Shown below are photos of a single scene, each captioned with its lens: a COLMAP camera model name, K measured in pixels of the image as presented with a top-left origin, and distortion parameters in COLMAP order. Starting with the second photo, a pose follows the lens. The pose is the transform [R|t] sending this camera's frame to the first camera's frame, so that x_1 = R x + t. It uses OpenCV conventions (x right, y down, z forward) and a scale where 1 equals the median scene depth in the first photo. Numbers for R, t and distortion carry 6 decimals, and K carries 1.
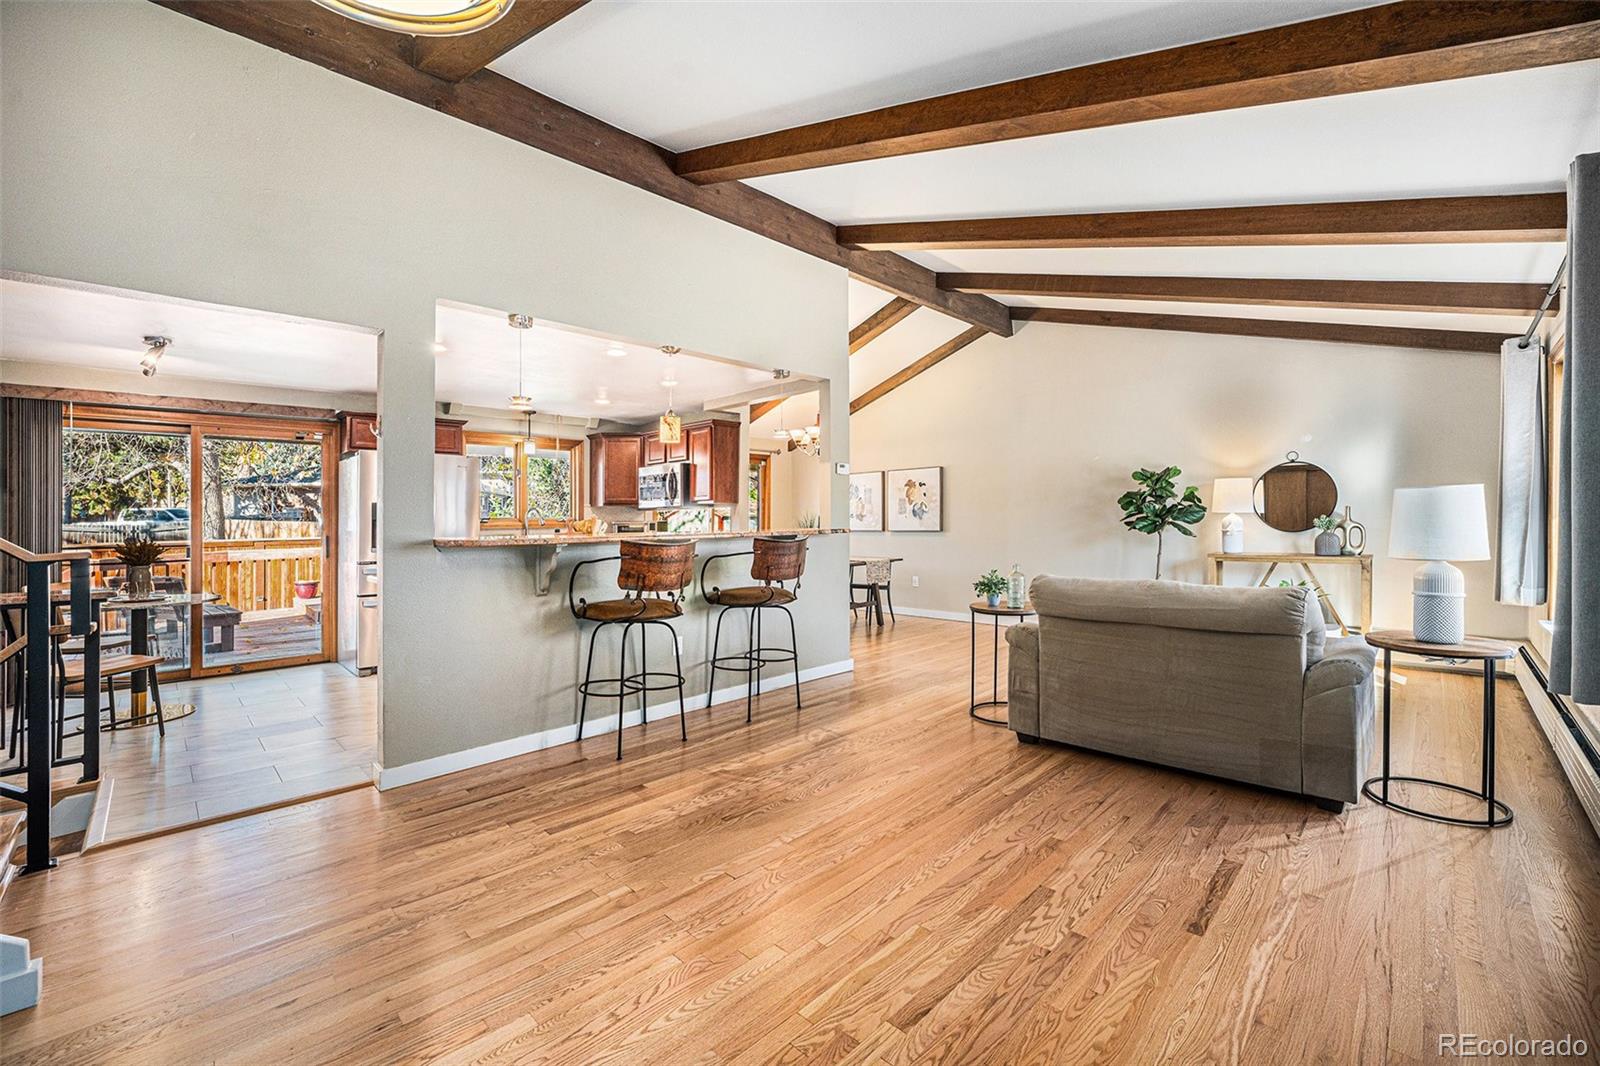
lens RADIAL K [[658.9, 0, 783.9], [0, 658.9, 528.4], [0, 0, 1]] dist [-0.002806, -0.000055]
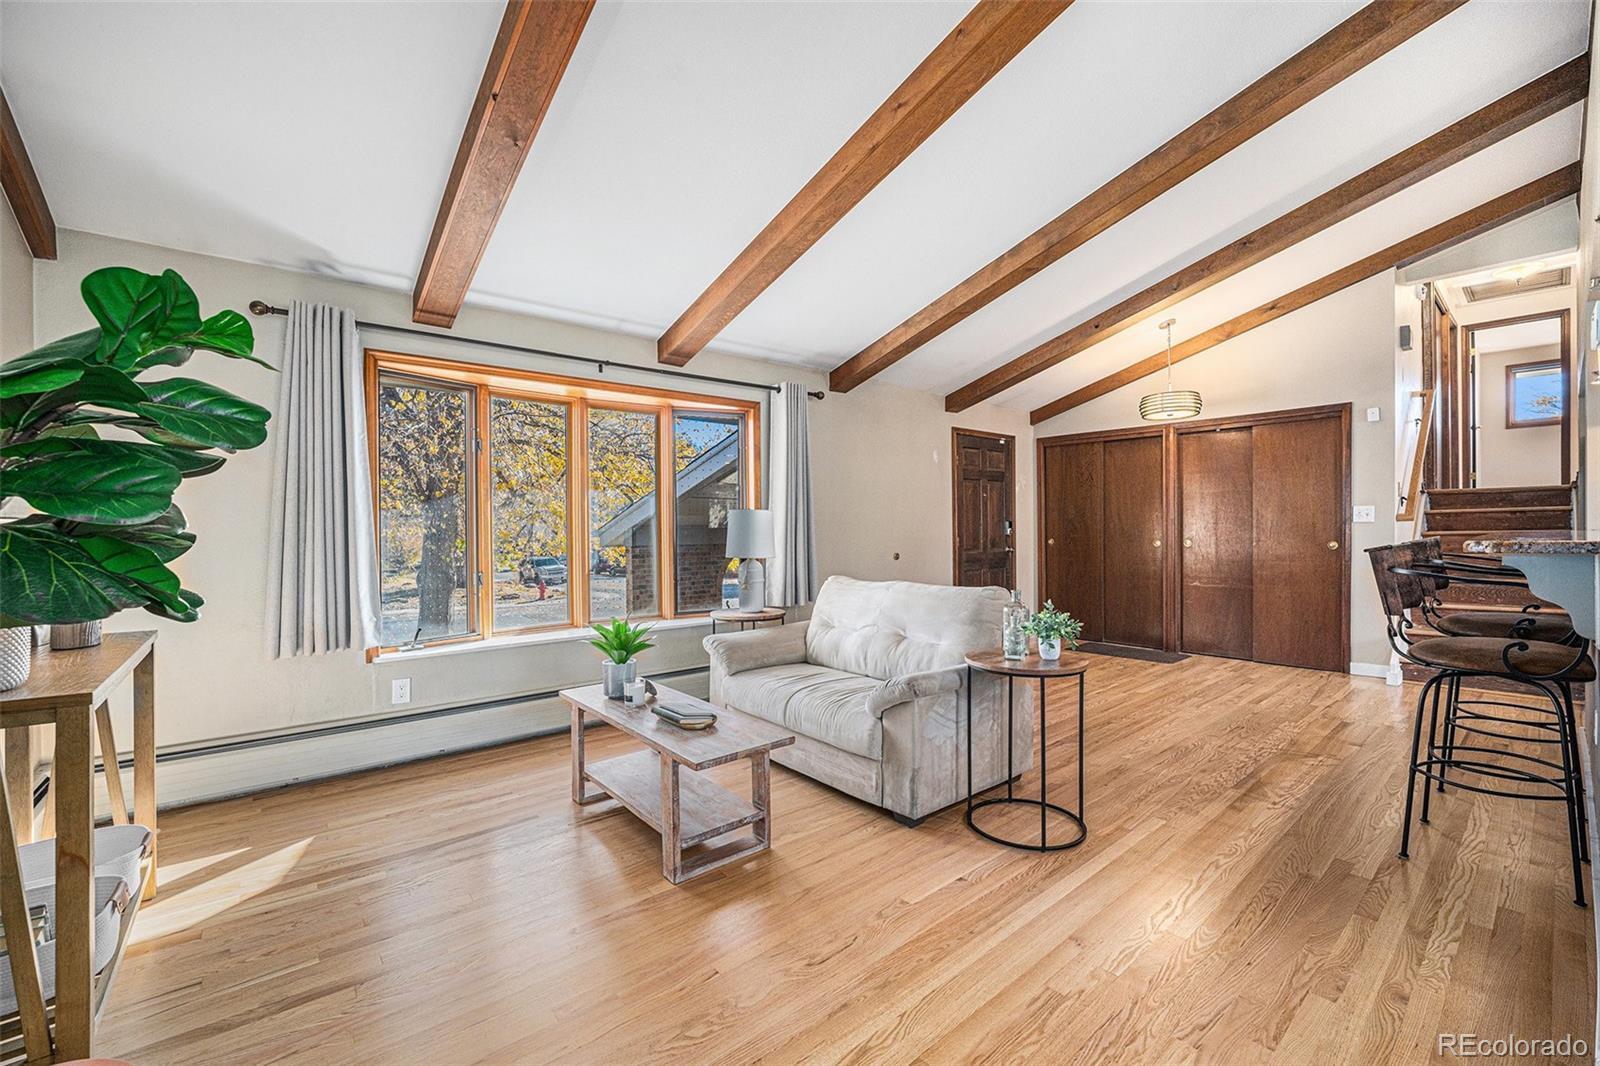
lens RADIAL K [[658.9, 0, 811.6], [0, 658.9, 528.8], [0, 0, 1]] dist [-0.002806, -0.000055]
pose [[-0.998224, 0.023510, 0.054740, 0.502278], [0.023784, 0.999708, 0.004372, -0.016427], [-0.054621, 0.005667, -0.998491, 1.637380]]
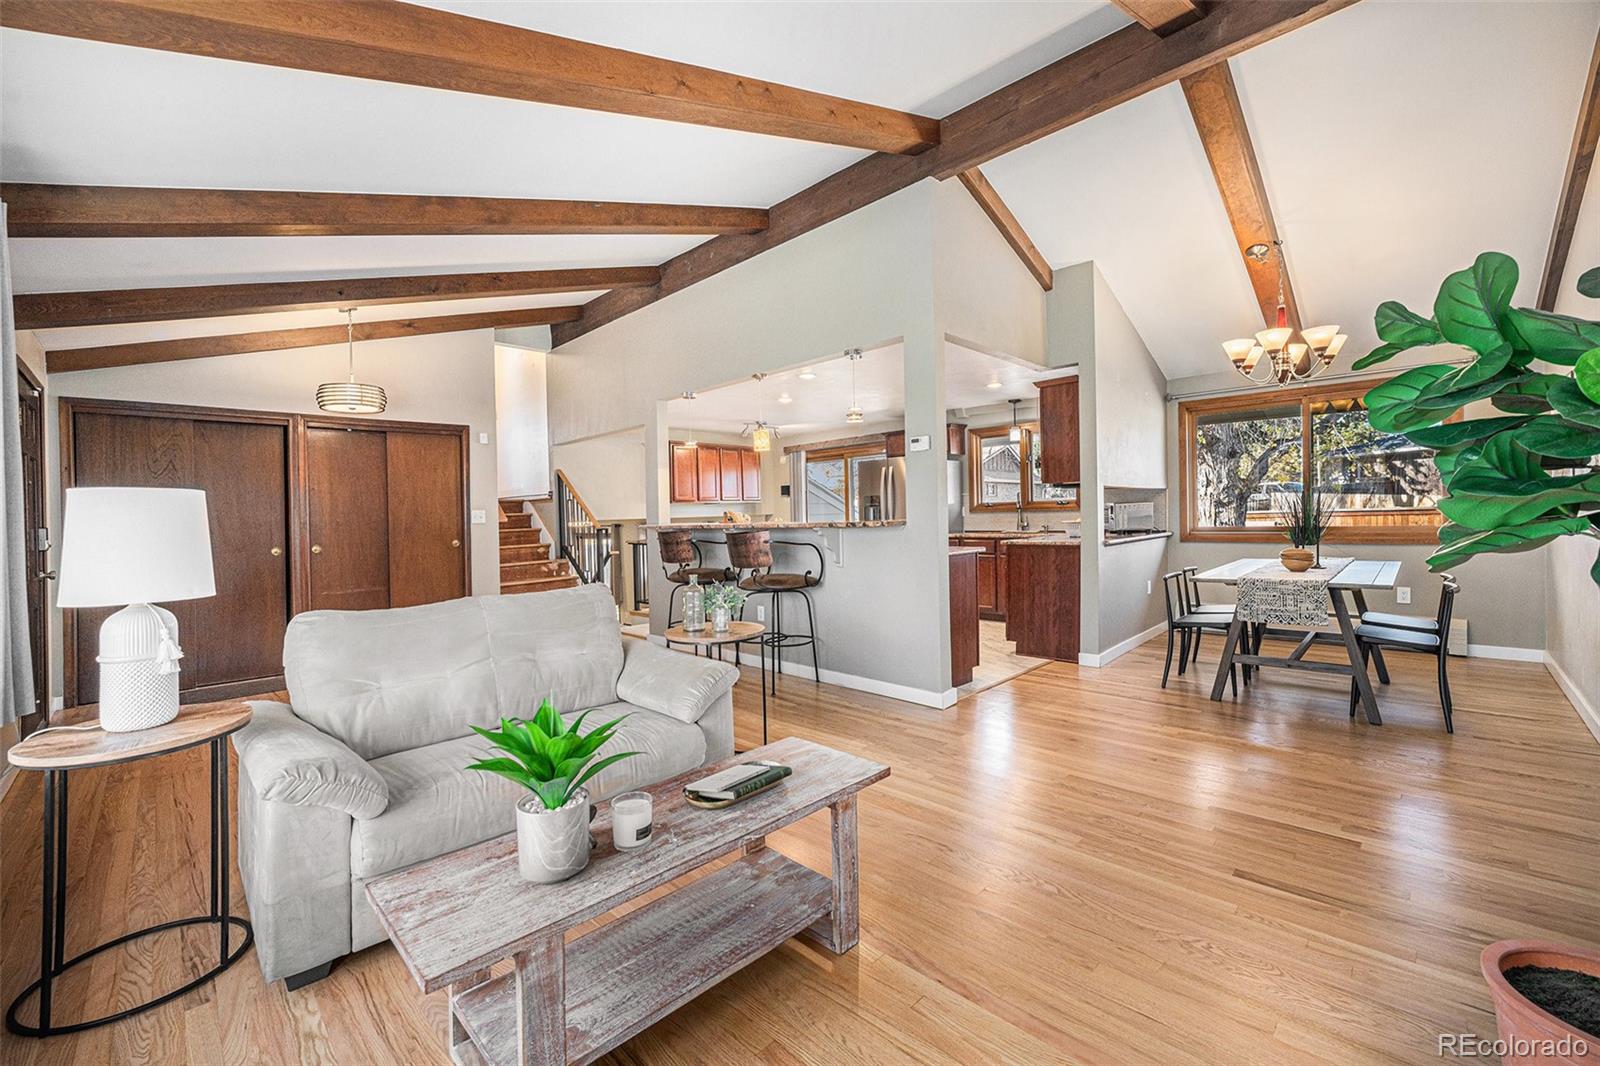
lens RADIAL K [[658.9, 0, 802.7], [0, 658.9, 519.4], [0, 0, 1]] dist [-0.002806, -0.000055]
pose [[0.010489, 0.017139, -0.999798, 1.094535], [0.018145, 0.999685, 0.017327, -0.020881], [0.999780, -0.018323, 0.010175, 1.079824]]
